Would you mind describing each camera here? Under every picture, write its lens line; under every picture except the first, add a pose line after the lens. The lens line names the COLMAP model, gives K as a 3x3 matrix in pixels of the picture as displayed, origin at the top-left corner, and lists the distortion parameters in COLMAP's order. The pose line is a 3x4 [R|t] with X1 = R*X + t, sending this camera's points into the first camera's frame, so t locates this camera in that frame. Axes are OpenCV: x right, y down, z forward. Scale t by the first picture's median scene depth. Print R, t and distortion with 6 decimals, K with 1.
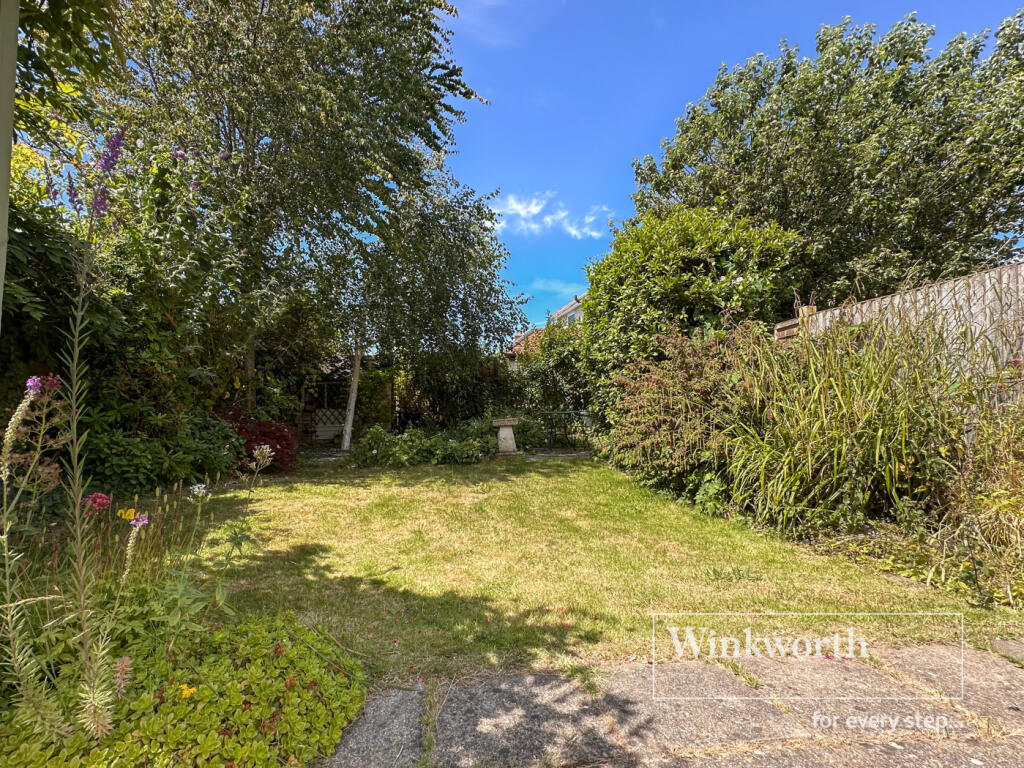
lens RADIAL K [[430.9, 0, 508.8], [0, 430.9, 389.4], [0, 0, 1]] dist [-0.004687, -0.000824]
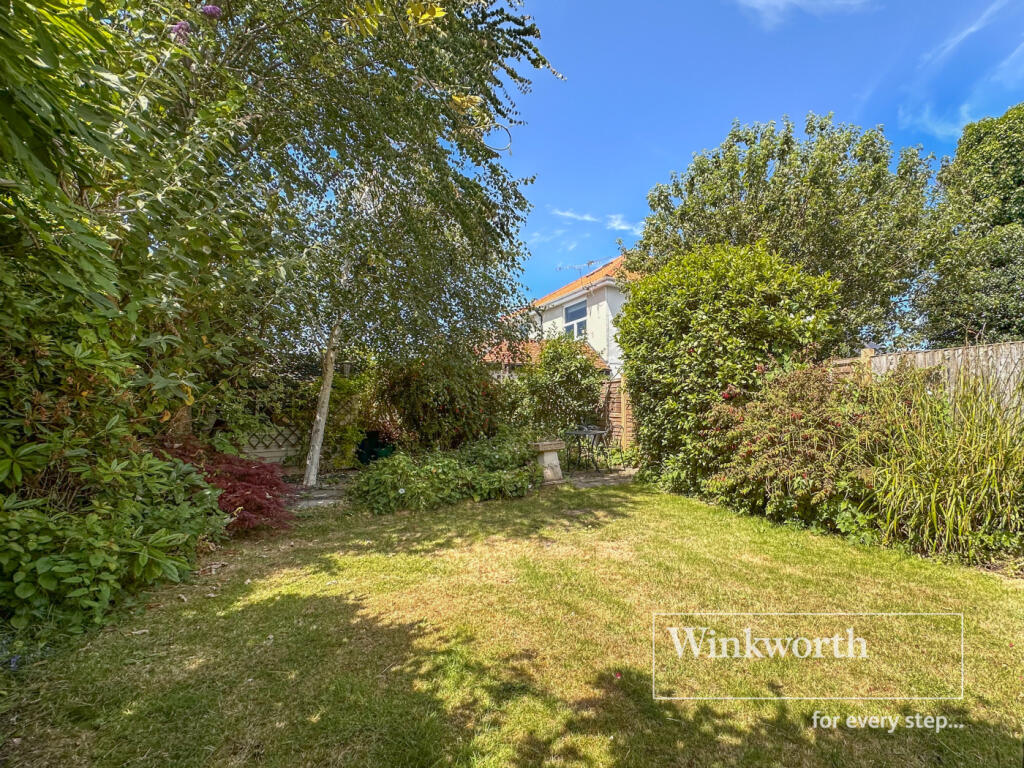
lens RADIAL K [[430.9, 0, 563.9], [0, 430.9, 394.8], [0, 0, 1]] dist [-0.004687, -0.000824]
pose [[0.909100, 0.025978, 0.415766, -0.385390], [-0.027228, 0.999625, -0.002923, -0.031174], [-0.415686, -0.008663, 0.909467, 0.201876]]
